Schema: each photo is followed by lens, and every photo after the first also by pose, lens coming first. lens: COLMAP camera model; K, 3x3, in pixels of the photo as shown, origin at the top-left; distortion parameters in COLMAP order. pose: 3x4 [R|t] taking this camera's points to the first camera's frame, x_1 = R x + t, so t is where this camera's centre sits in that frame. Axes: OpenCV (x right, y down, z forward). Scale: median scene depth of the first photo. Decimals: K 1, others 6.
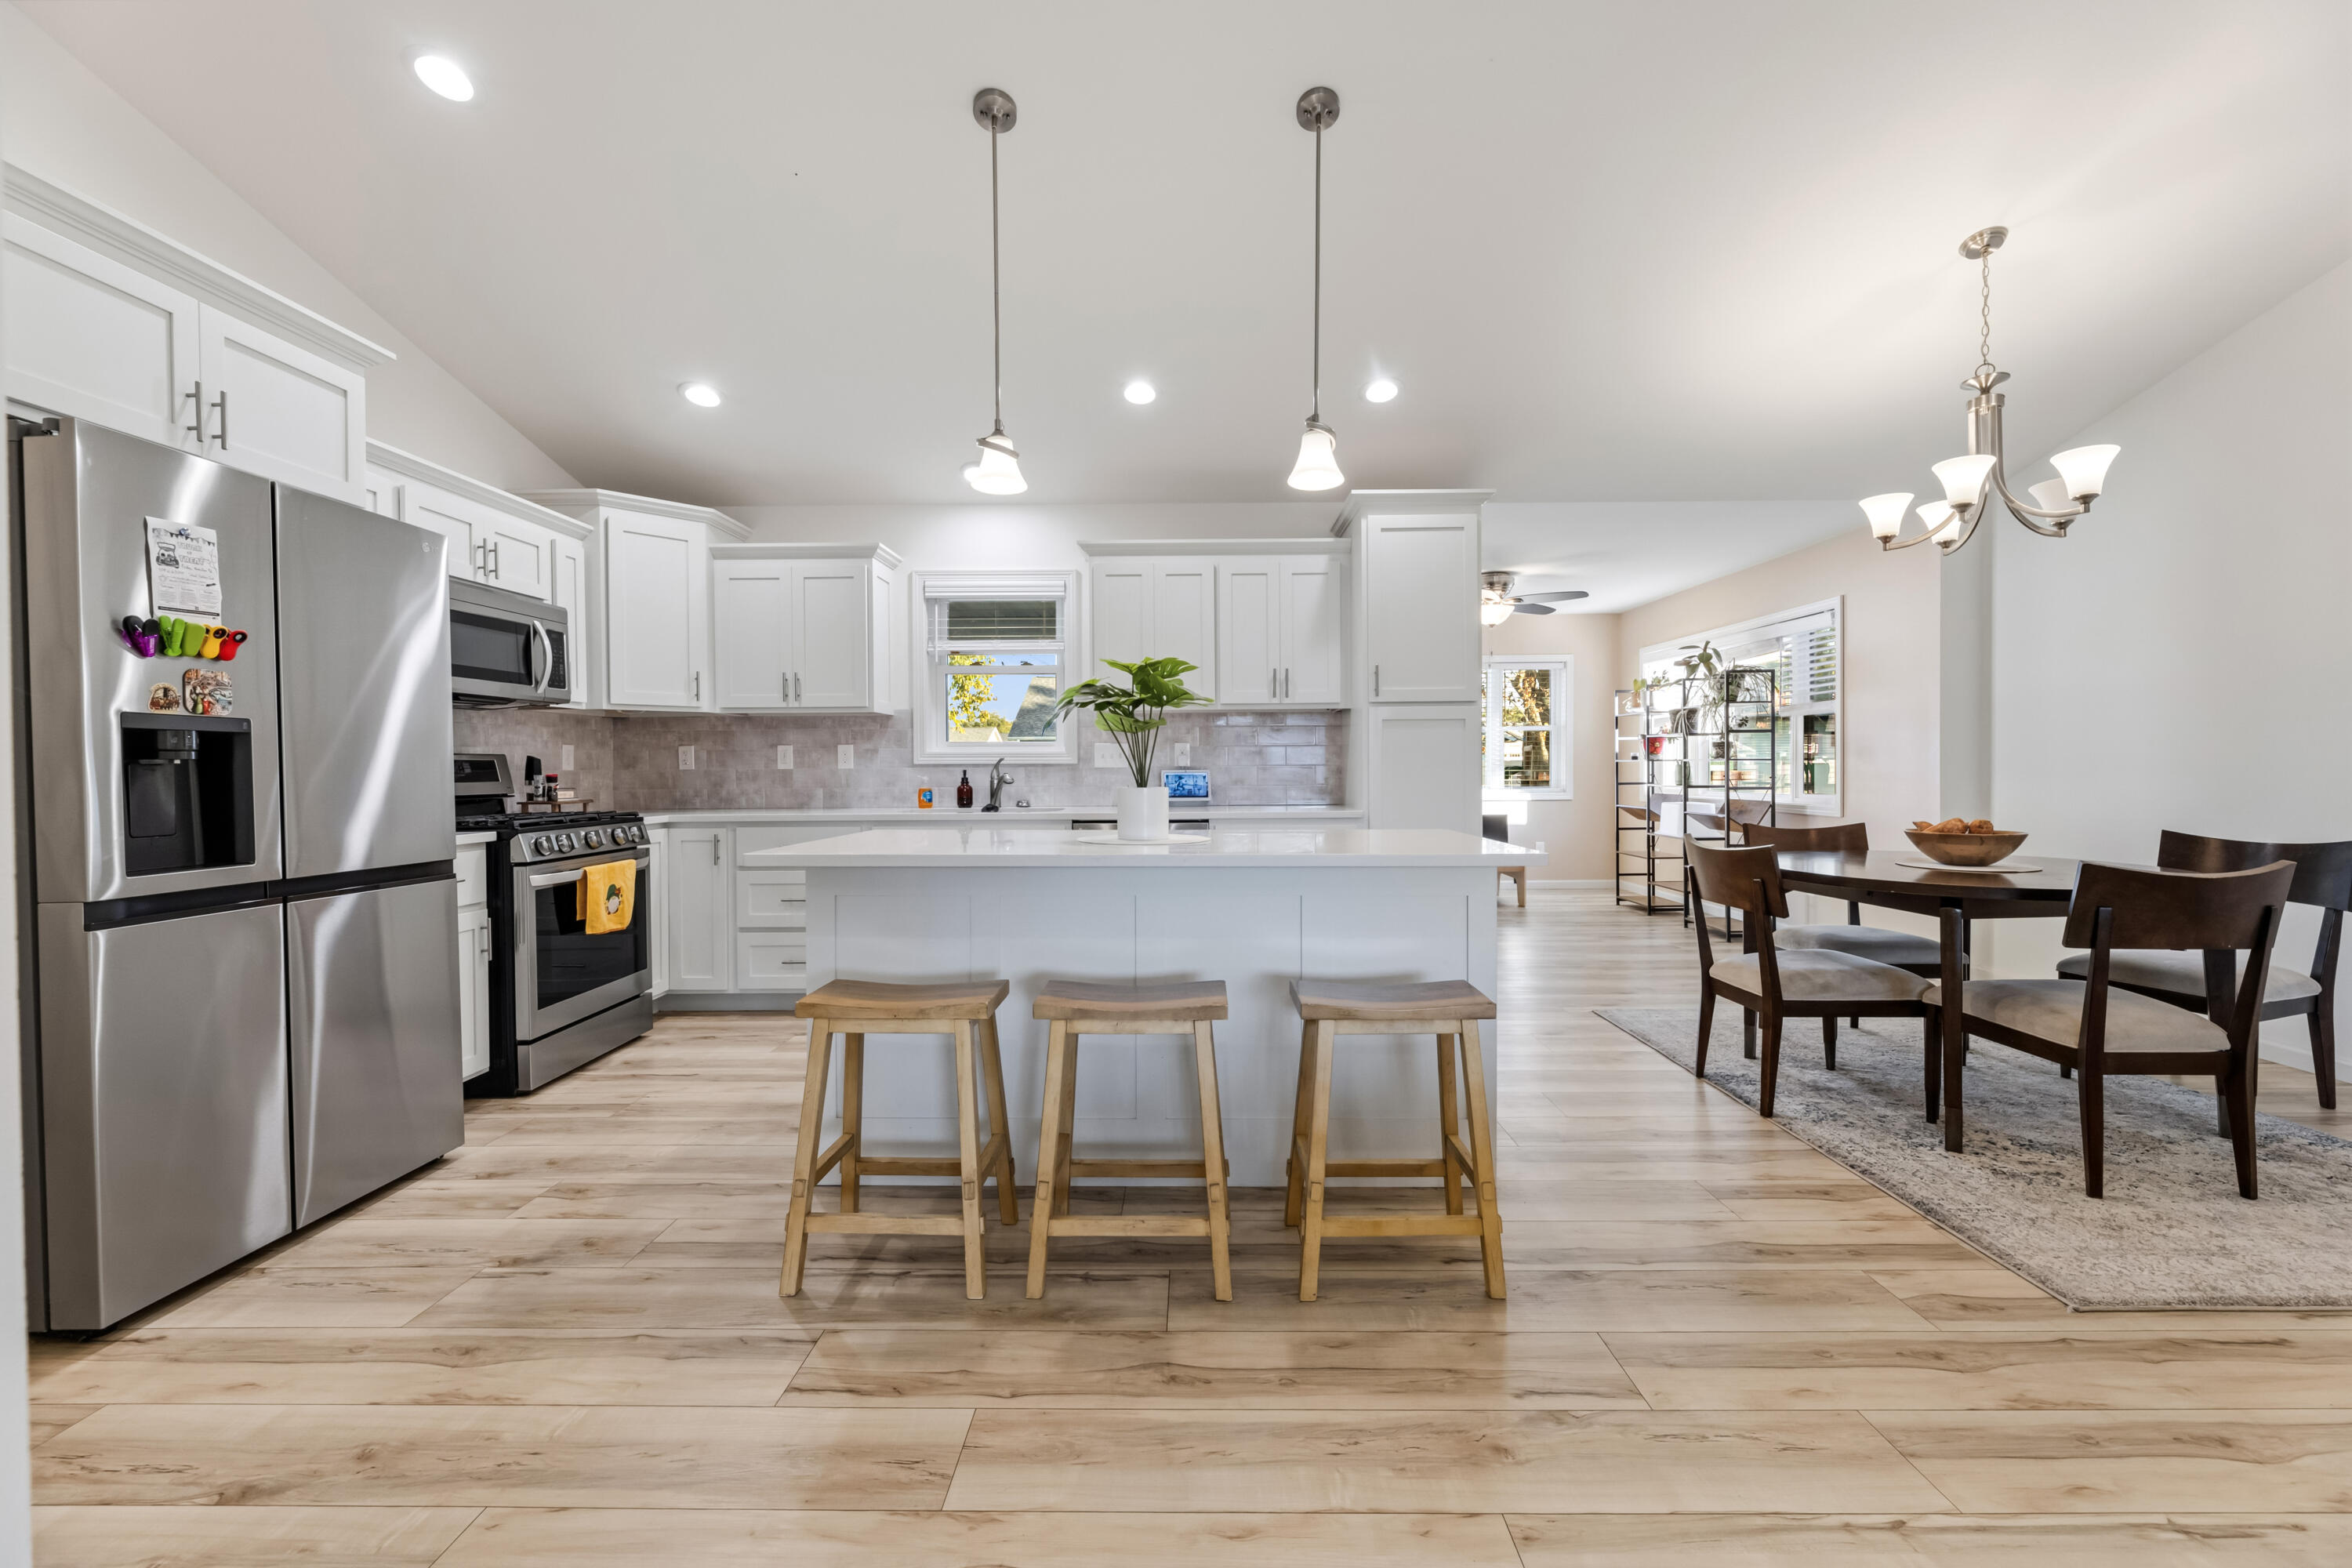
lens RADIAL K [[948.5, 0, 1186.0], [0, 948.5, 776.4], [0, 0, 1]] dist [-0.002381, -0.000209]
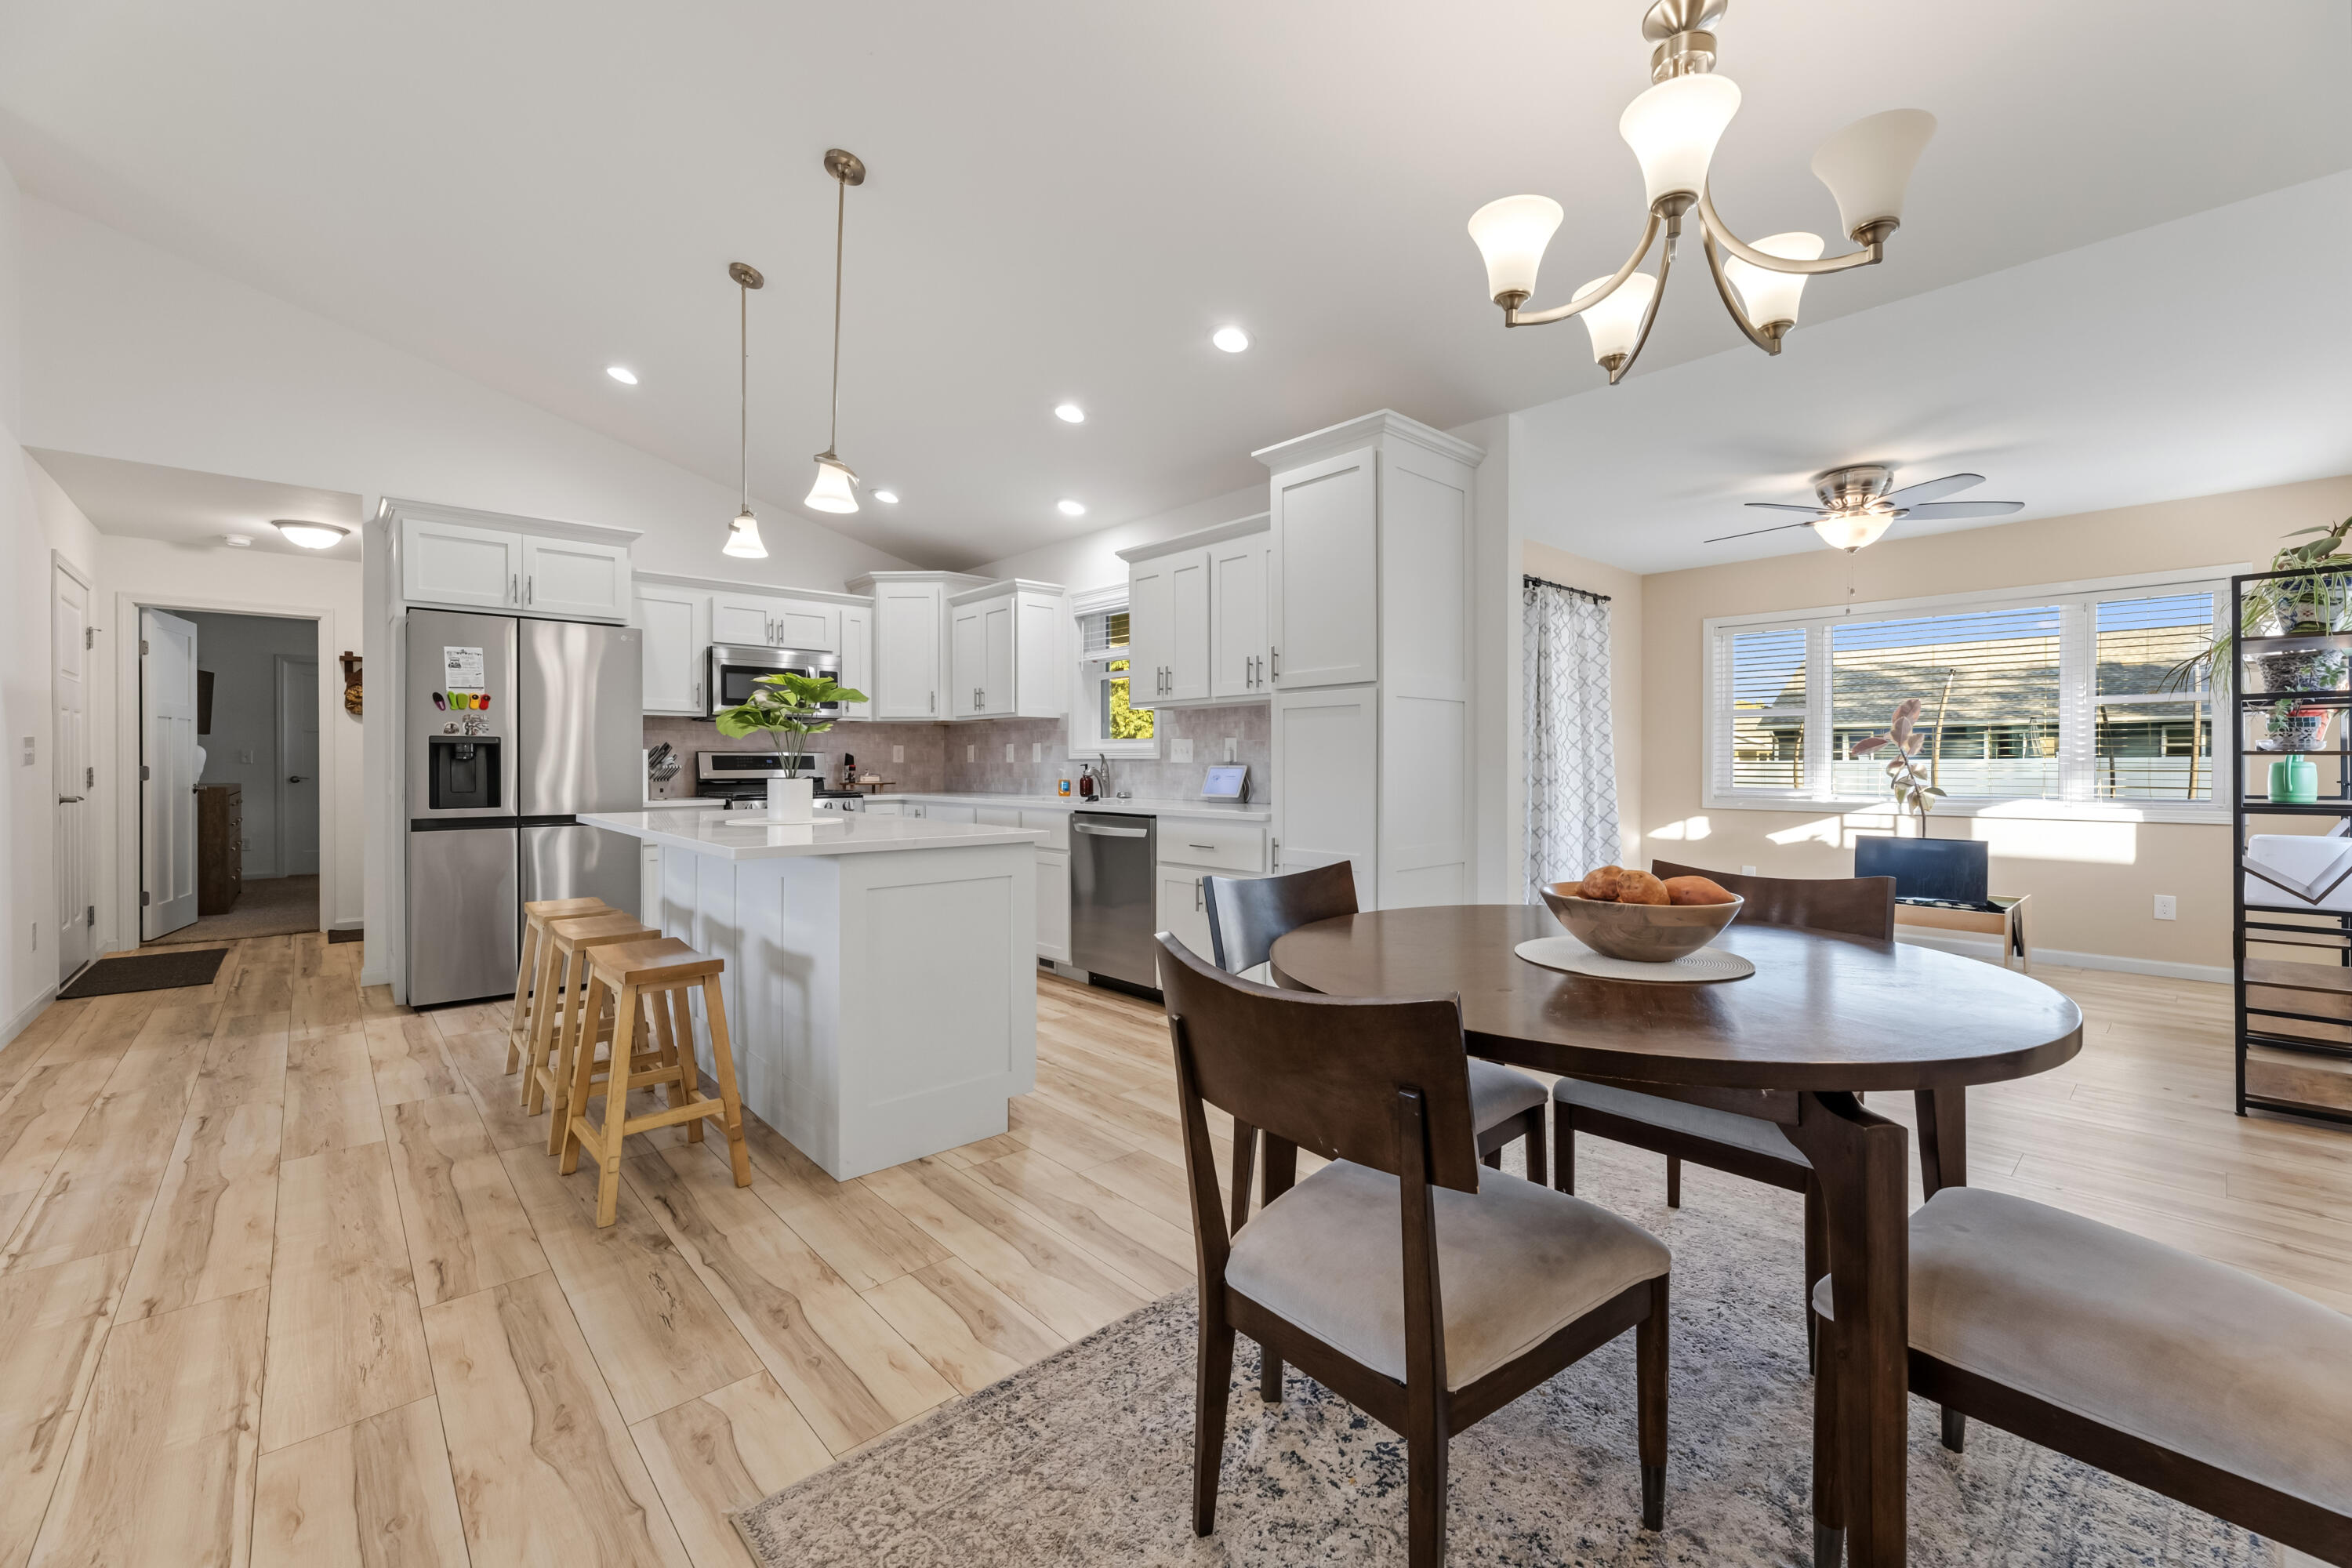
lens RADIAL K [[951.1, 0, 1185.4], [0, 951.1, 766.6], [0, 0, 1]] dist [-0.000278, 0.000058]
pose [[0.682905, 0.008319, -0.730460, 0.836741], [-0.010632, 0.999942, 0.001447, -0.008098], [0.730430, 0.006778, 0.682954, 0.368158]]
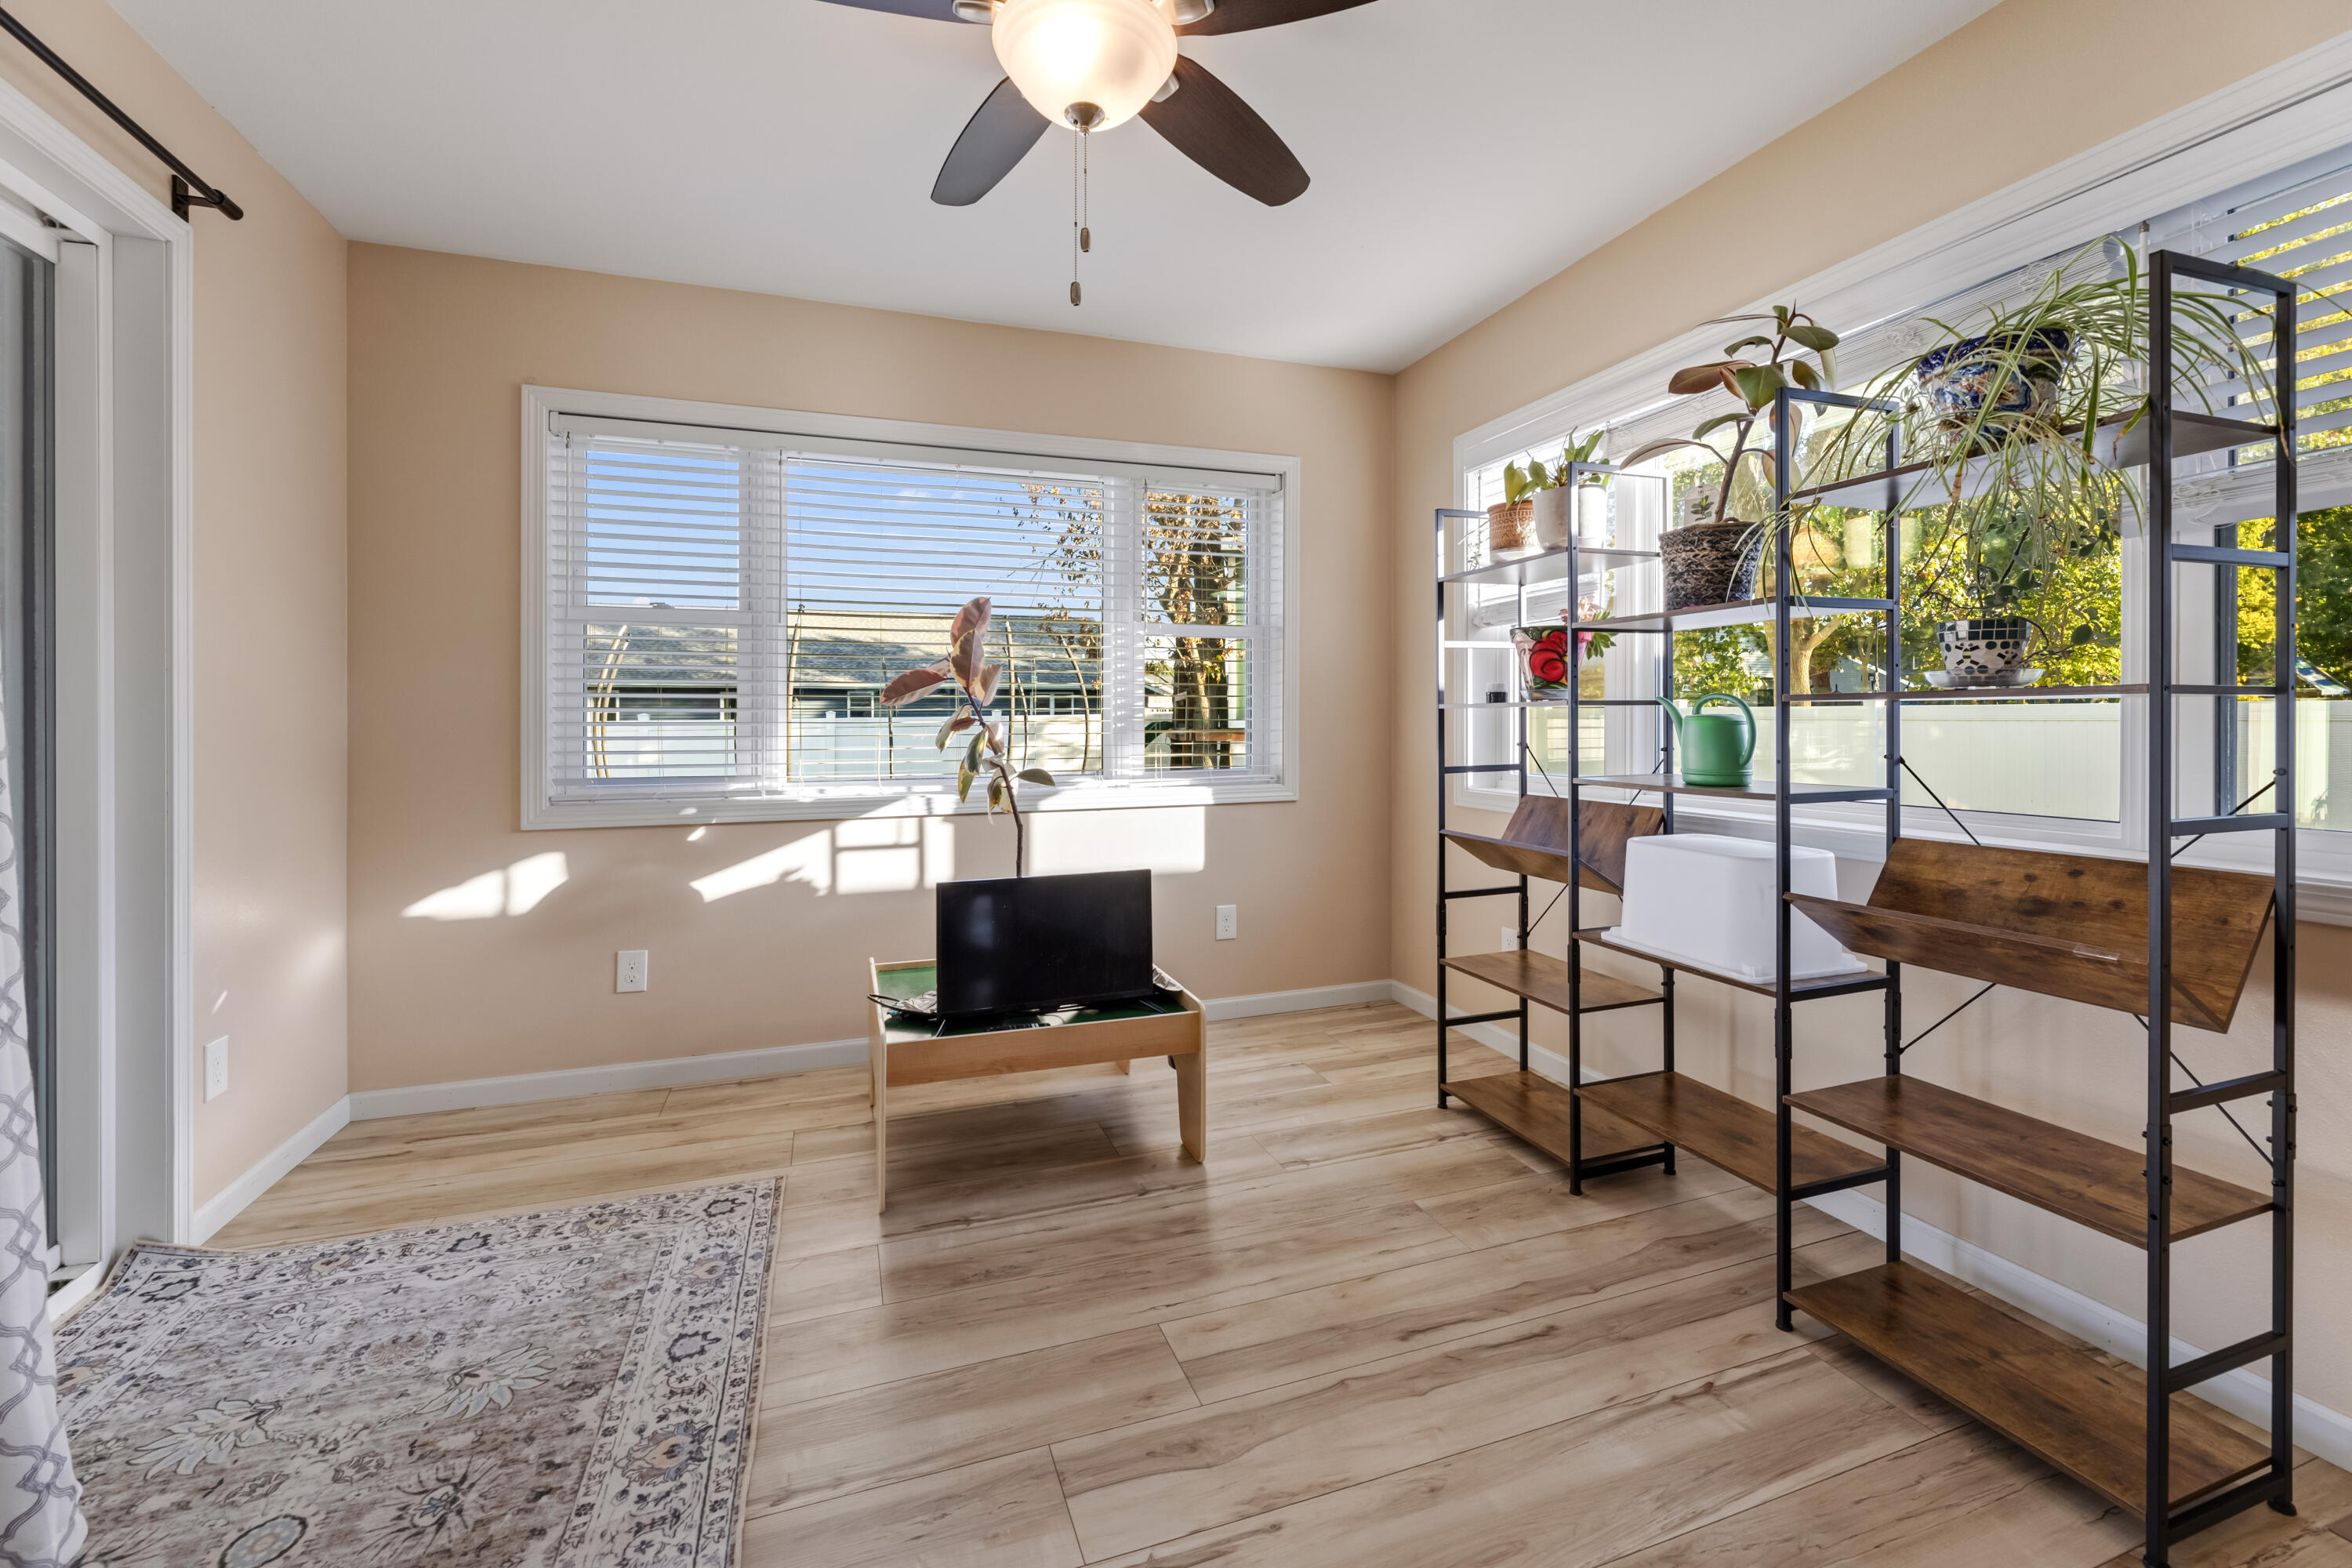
lens RADIAL K [[960.3, 0, 1169.2], [0, 960.3, 723.3], [0, 0, 1]] dist [0.000475, 0.000056]
pose [[0.940071, -0.000713, 0.340978, 0.448052], [0.003908, 0.999955, -0.008684, -0.014014], [-0.340956, 0.009496, 0.940031, 1.323357]]
